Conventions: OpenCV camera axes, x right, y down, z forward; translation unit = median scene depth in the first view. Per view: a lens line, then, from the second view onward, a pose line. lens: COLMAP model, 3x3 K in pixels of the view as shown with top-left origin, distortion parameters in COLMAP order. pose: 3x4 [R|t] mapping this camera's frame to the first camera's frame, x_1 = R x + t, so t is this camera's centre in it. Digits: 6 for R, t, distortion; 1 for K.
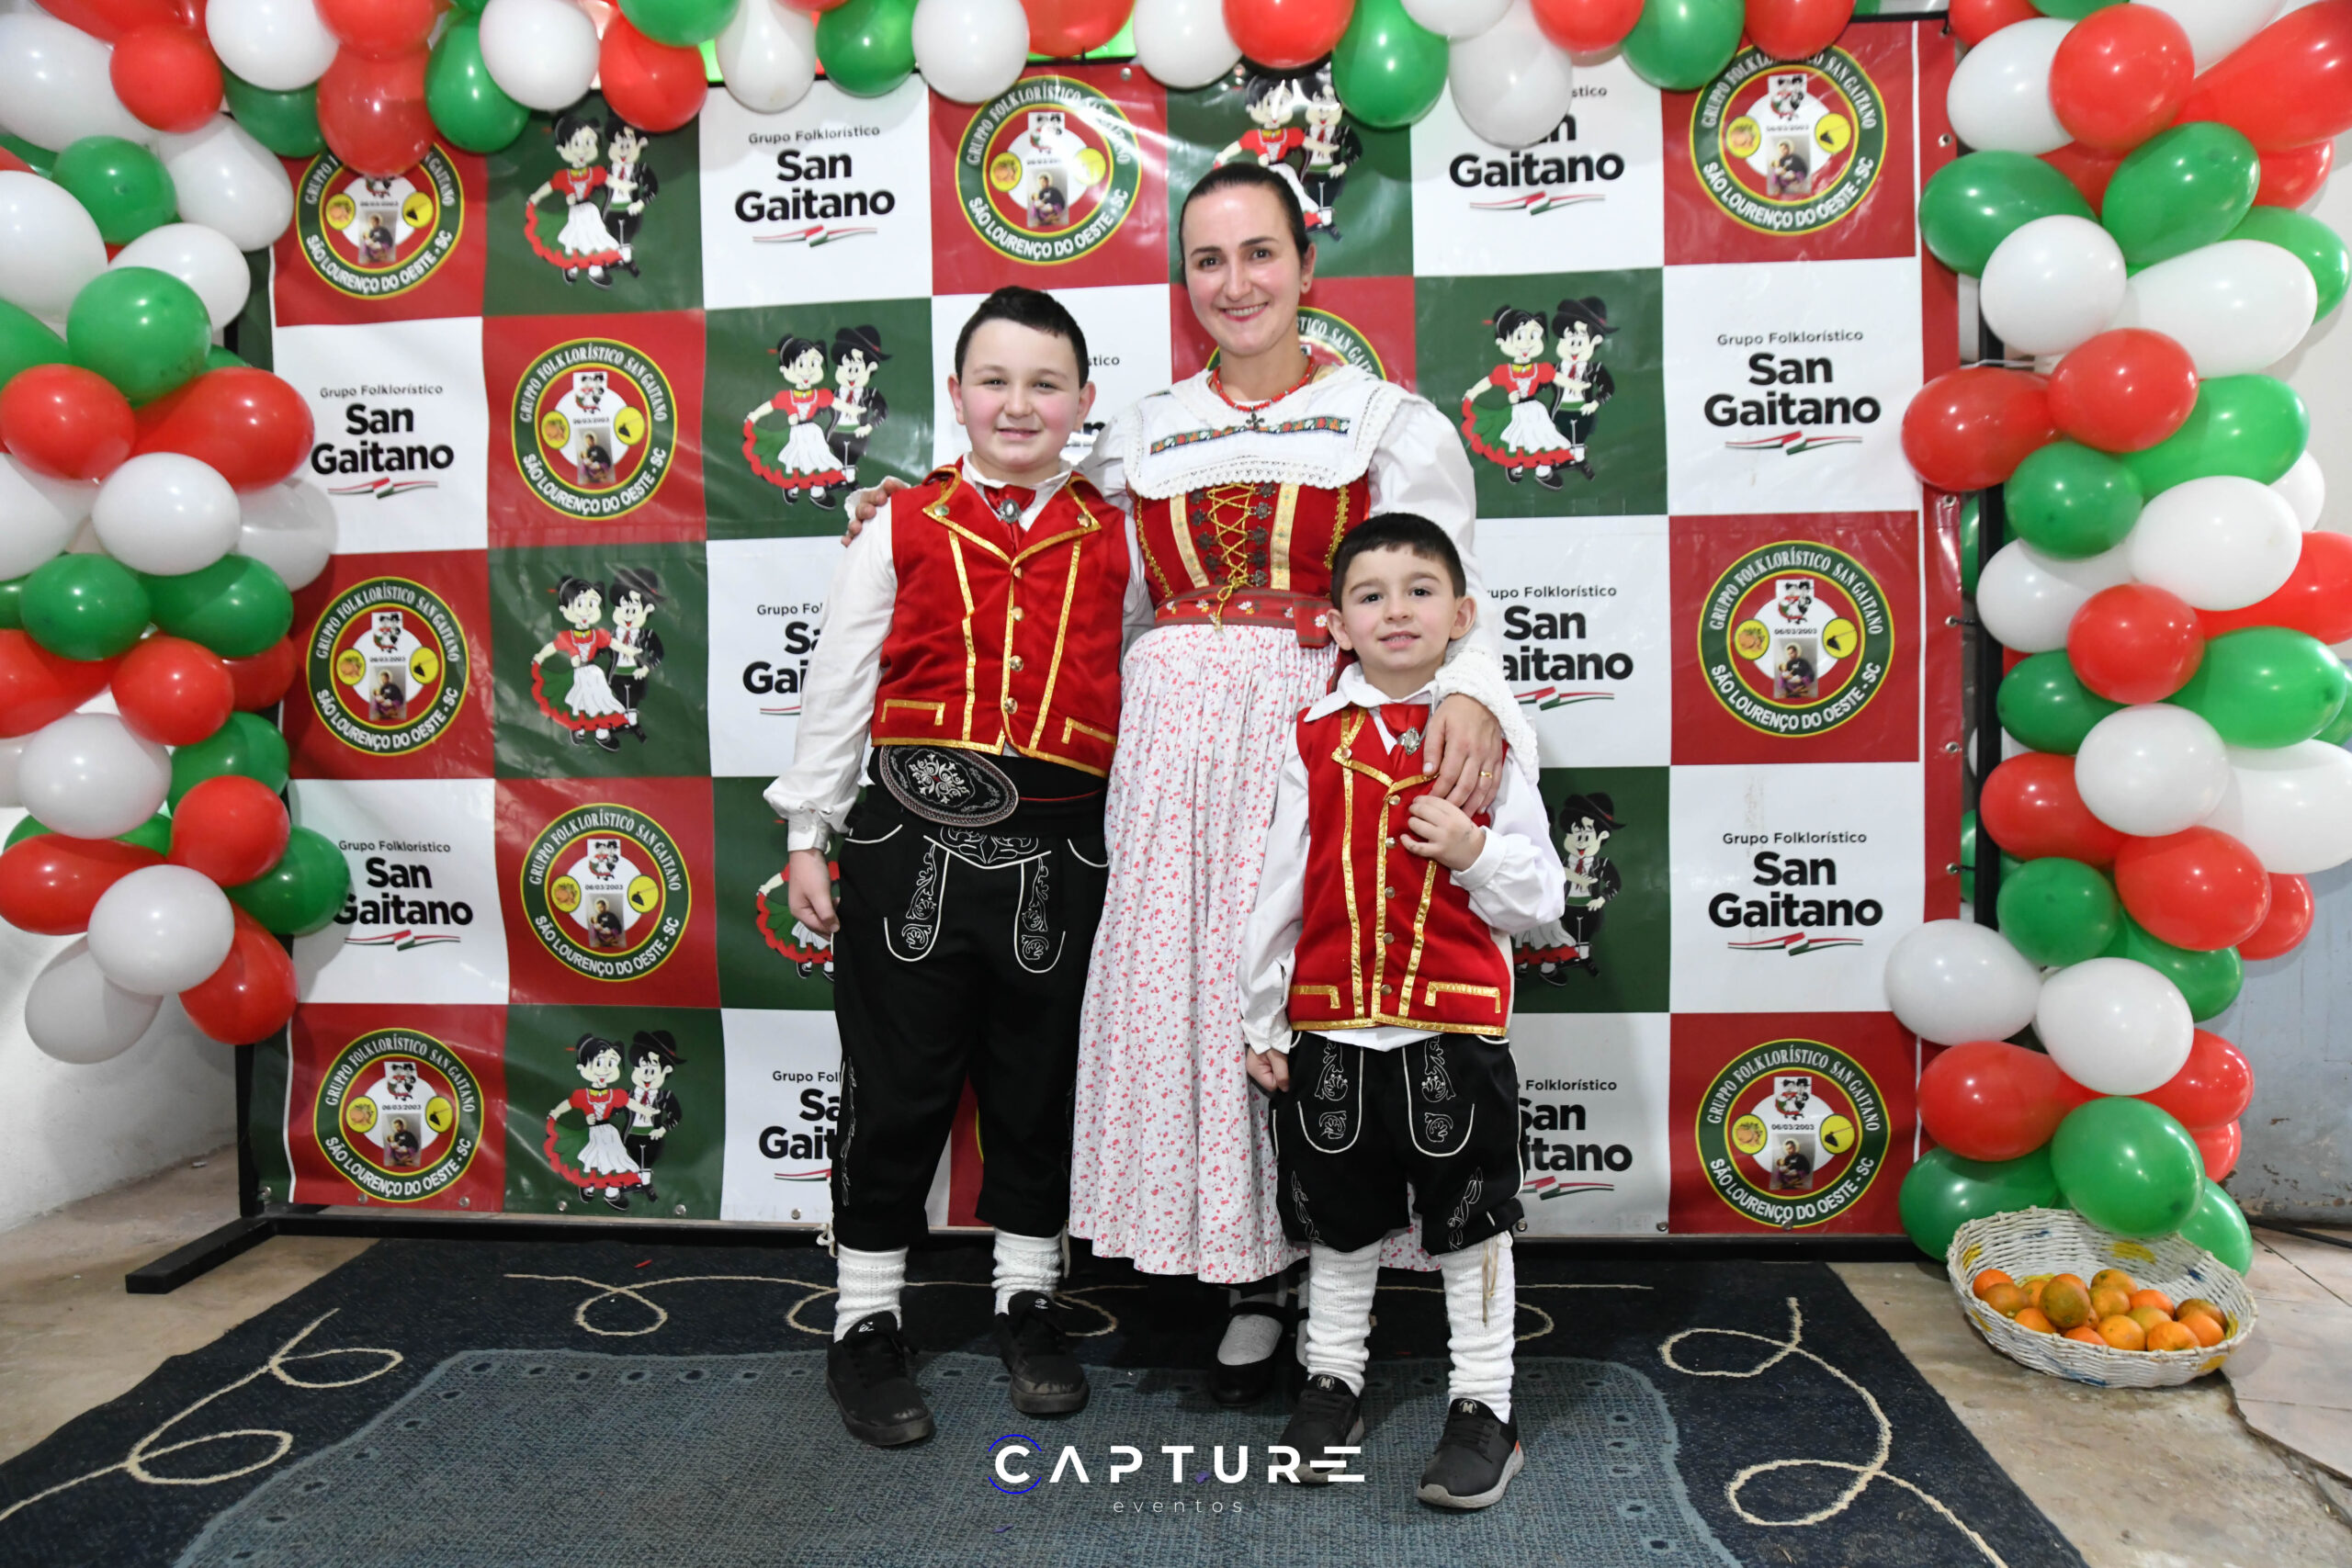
lens RADIAL K [[1686.2, 0, 1171.2], [0, 1686.2, 787.1], [0, 0, 1]] dist [-0.122037, 0.092410]
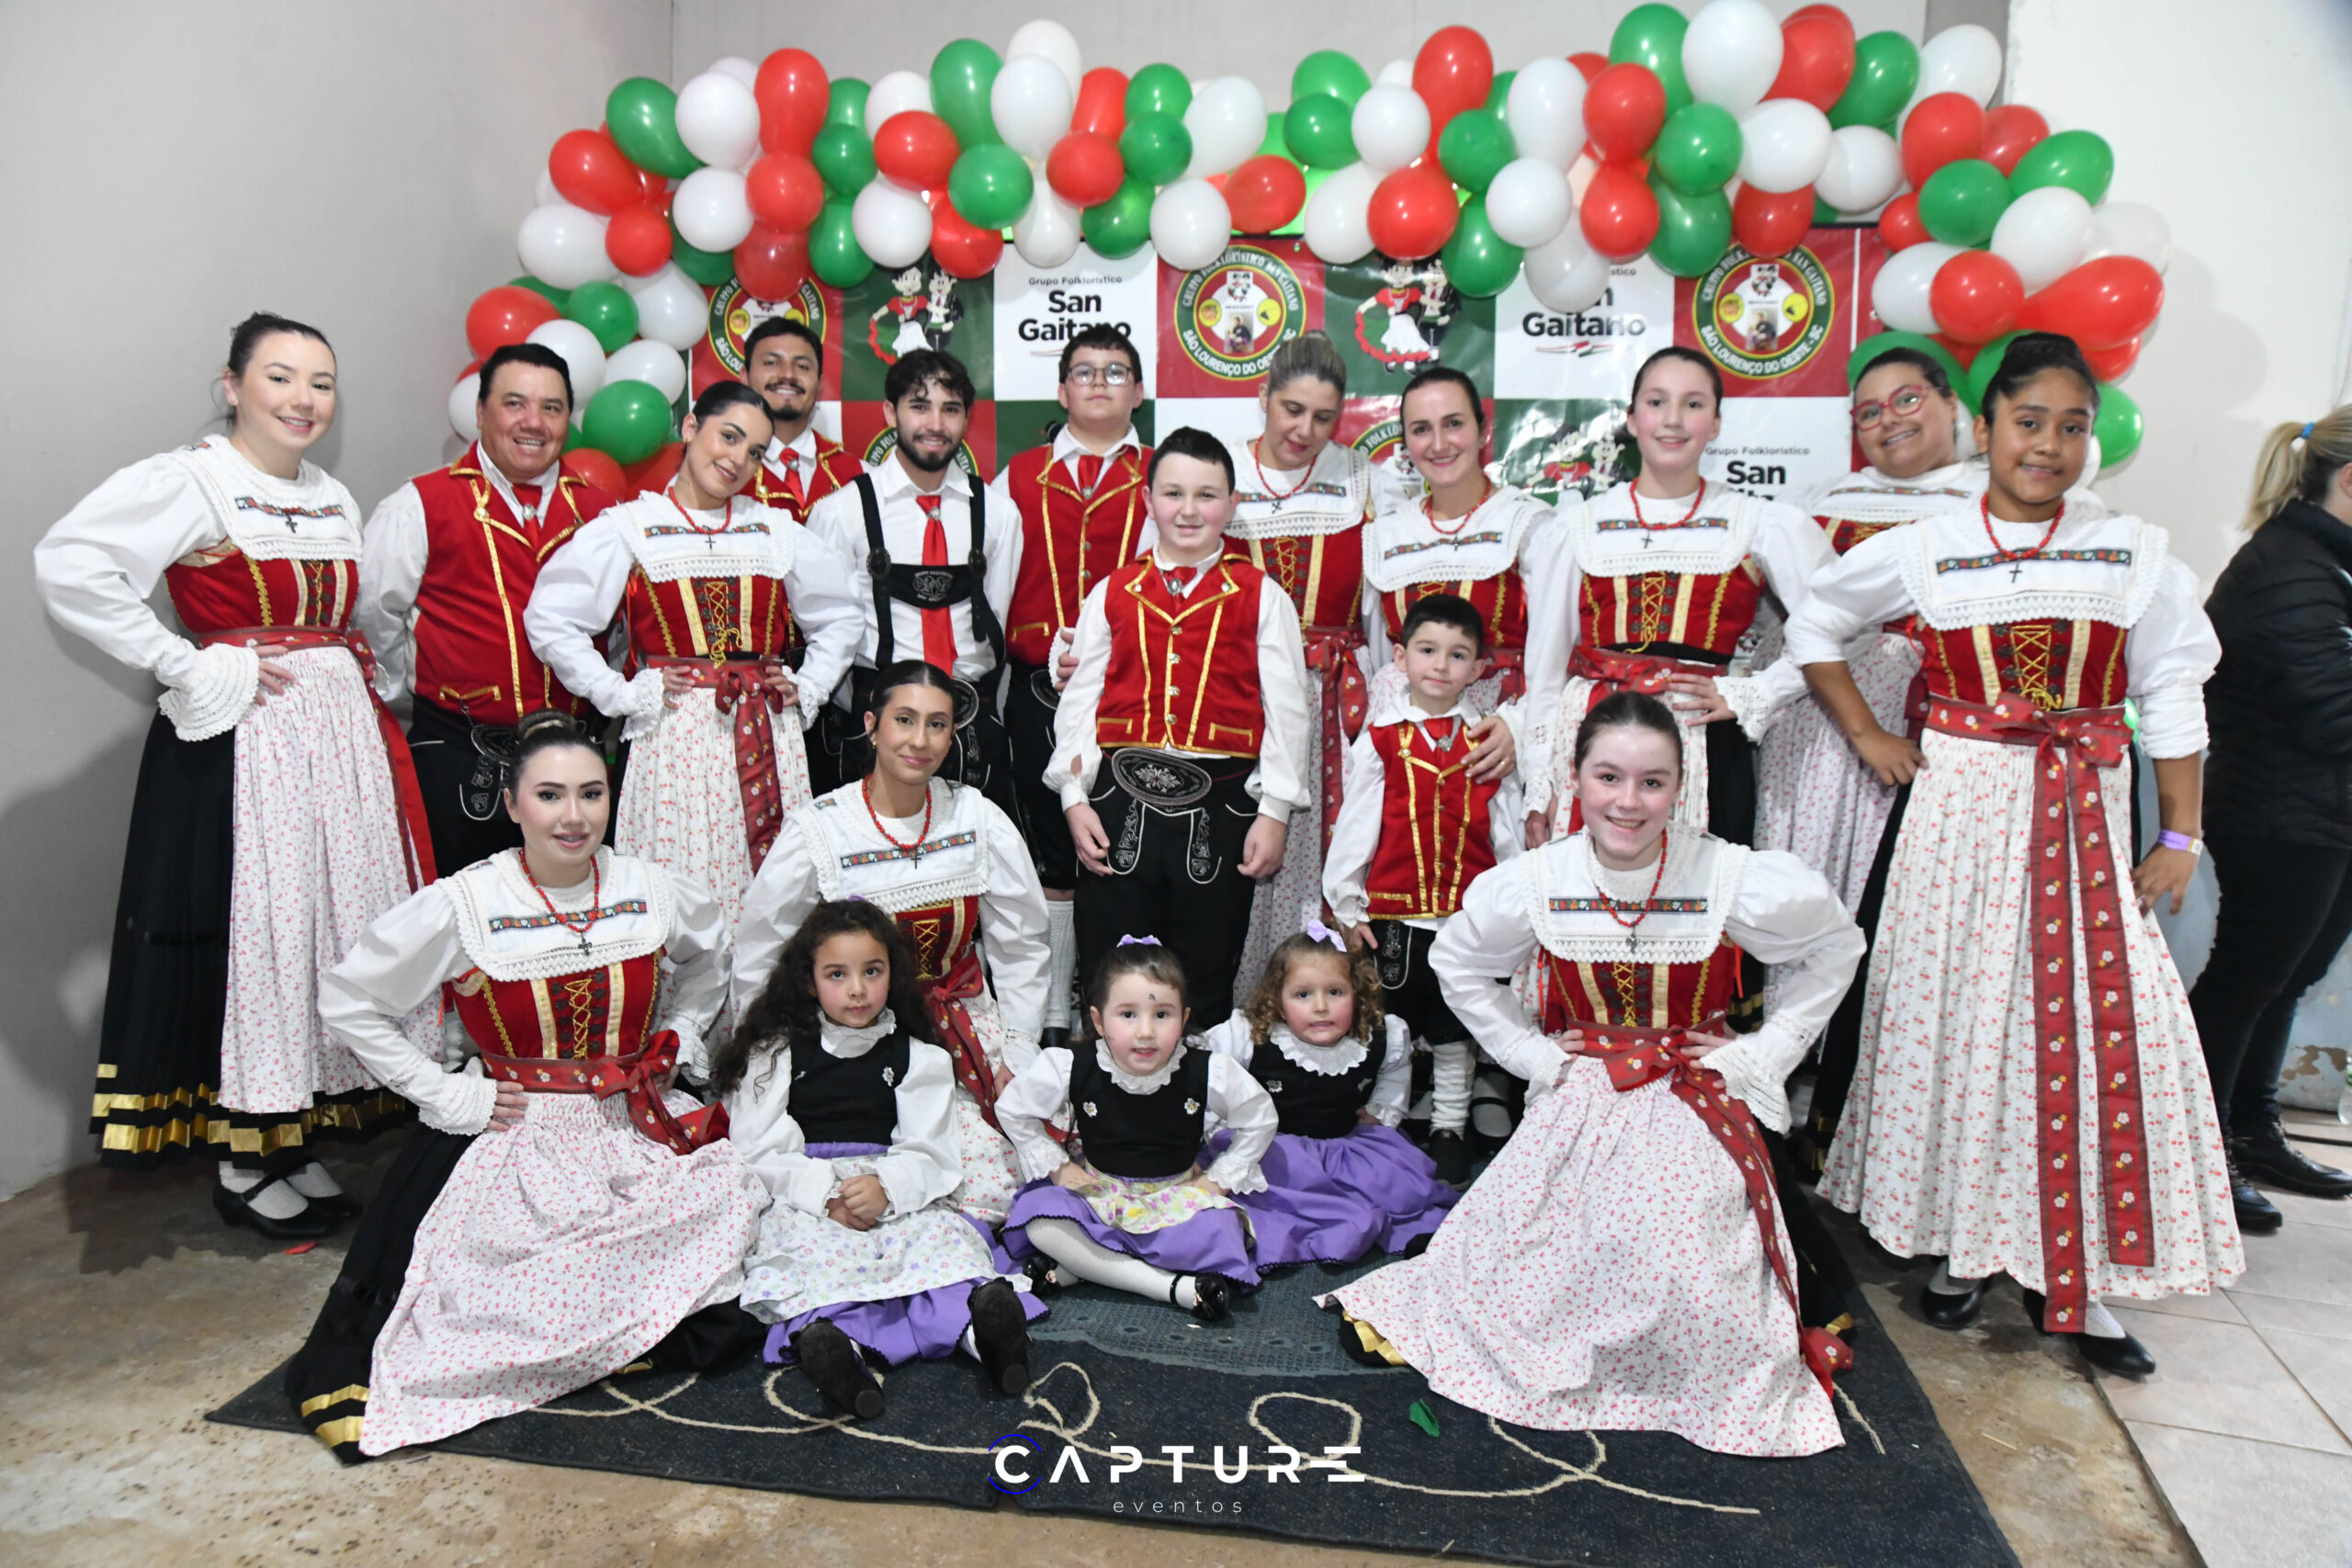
lens RADIAL K [[1686.2, 0, 1186.7], [0, 1686.2, 759.1], [0, 0, 1]] dist [-0.122037, 0.092410]
pose [[0.997034, 0.036762, -0.067609, -0.008867], [-0.033041, 0.997920, 0.055358, -0.069791], [0.069504, -0.052960, 0.996175, -0.467718]]
